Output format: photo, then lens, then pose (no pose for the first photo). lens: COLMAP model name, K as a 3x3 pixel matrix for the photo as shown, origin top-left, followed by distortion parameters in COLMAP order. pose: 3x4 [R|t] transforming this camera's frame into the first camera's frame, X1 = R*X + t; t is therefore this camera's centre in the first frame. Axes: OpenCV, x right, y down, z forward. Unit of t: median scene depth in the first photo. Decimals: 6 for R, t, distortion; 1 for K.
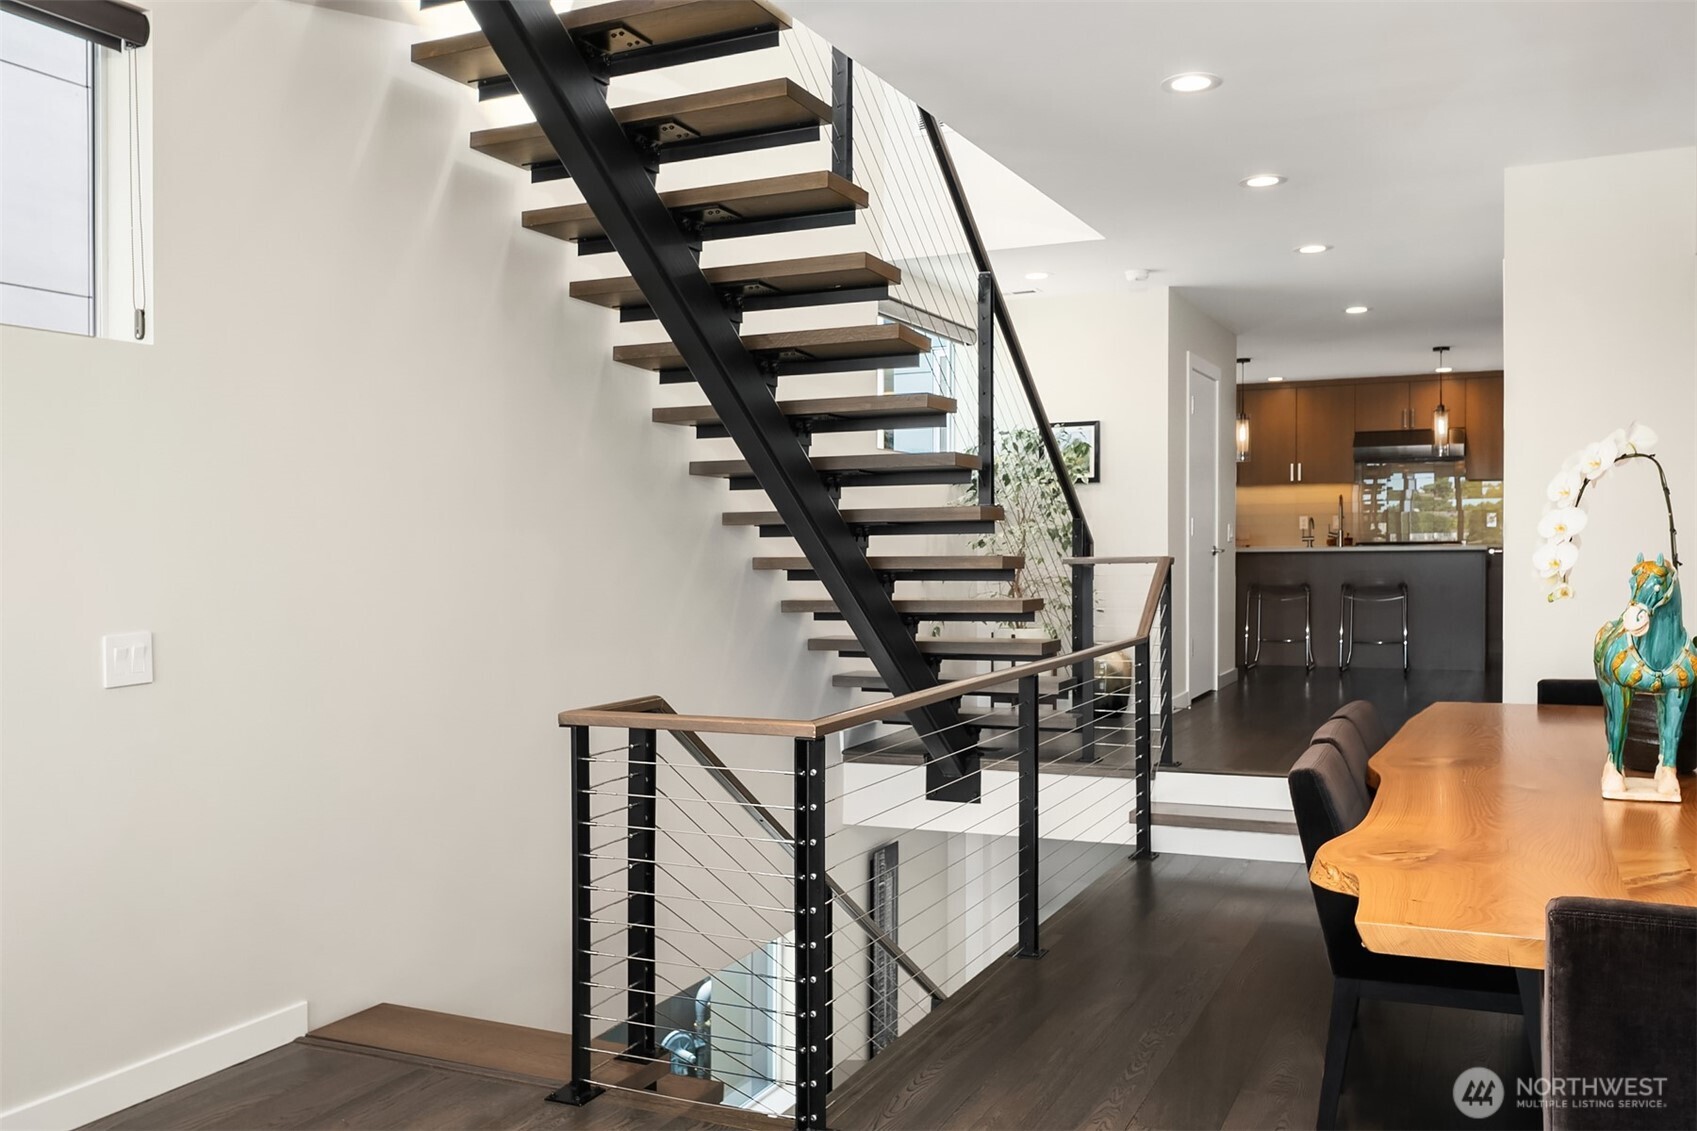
lens RADIAL K [[1400.5, 0, 848.5], [0, 1400.5, 565.5], [0, 0, 1]] dist [-0.000602, -0.003163]
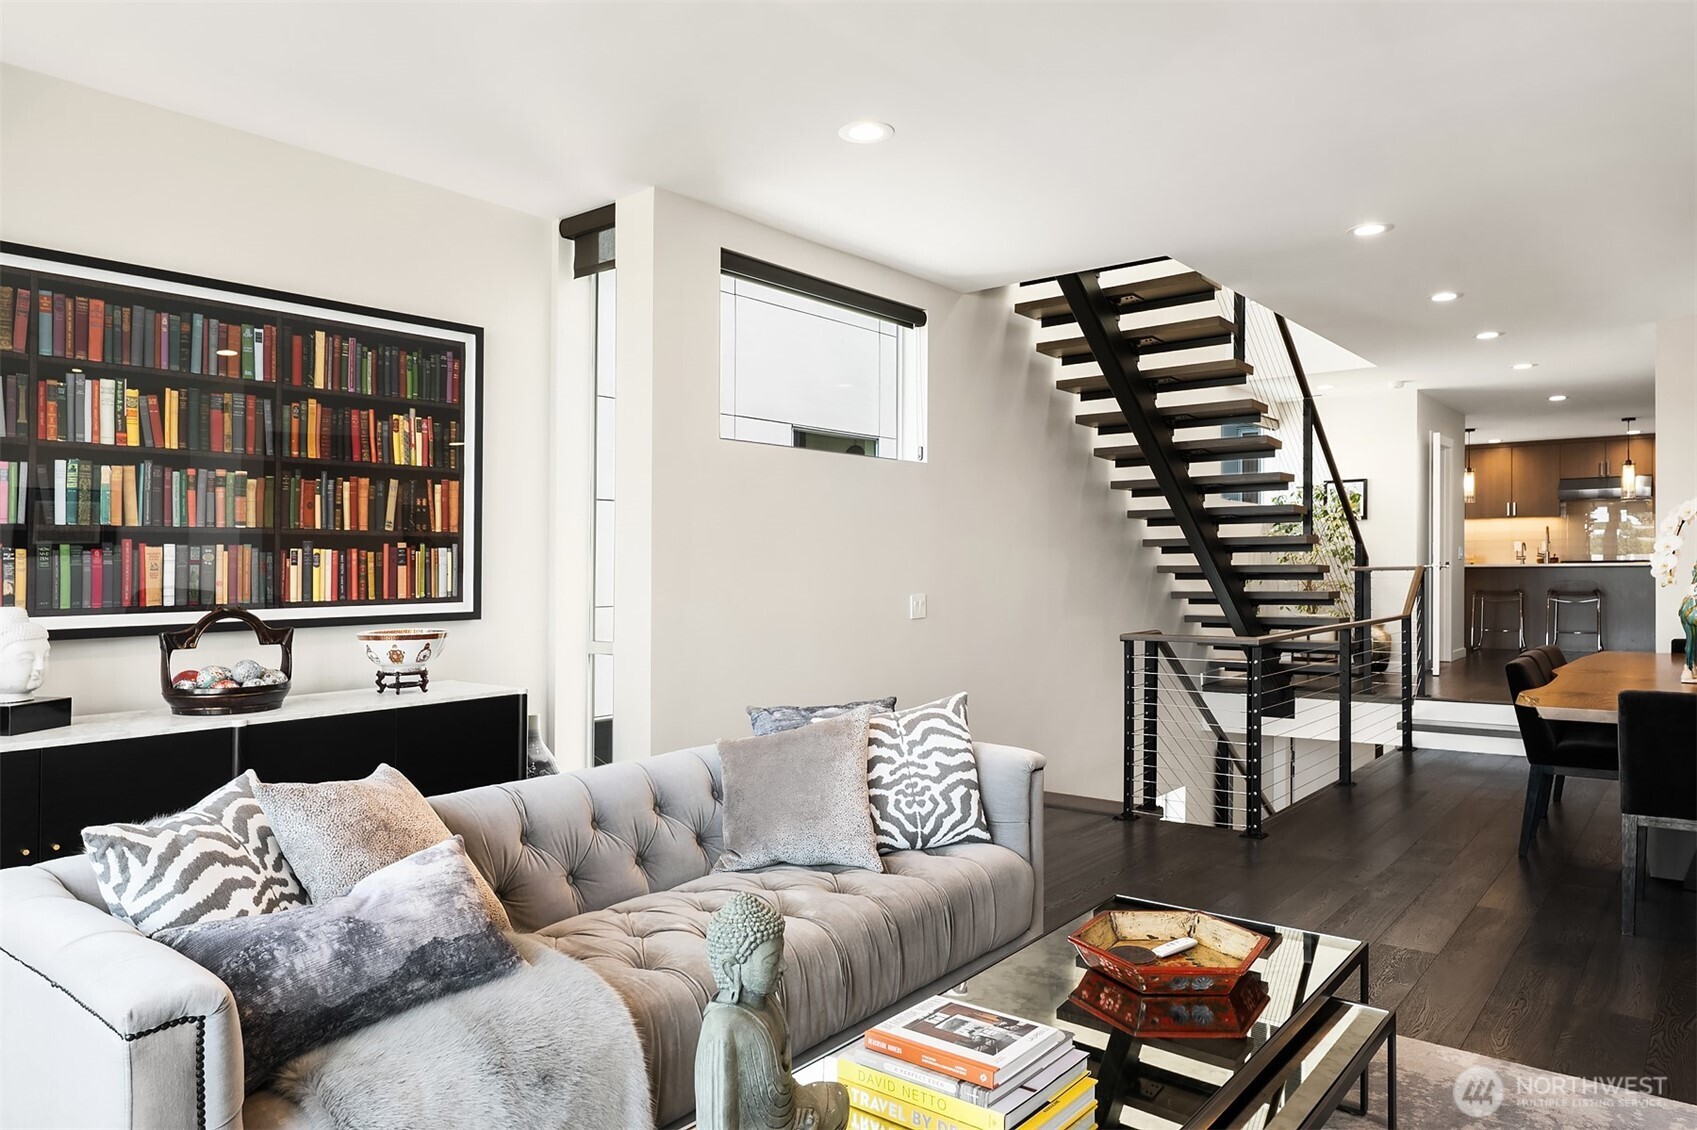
lens RADIAL K [[1109.3, 0, 848.5], [0, 1109.3, 565.0], [0, 0, 1]] dist [-0.005471, -0.000722]
pose [[0.973023, 0.000957, -0.230707, -0.121235], [-0.004918, 0.999850, -0.016597, 0.017091], [0.230657, 0.017284, 0.972882, -0.394728]]
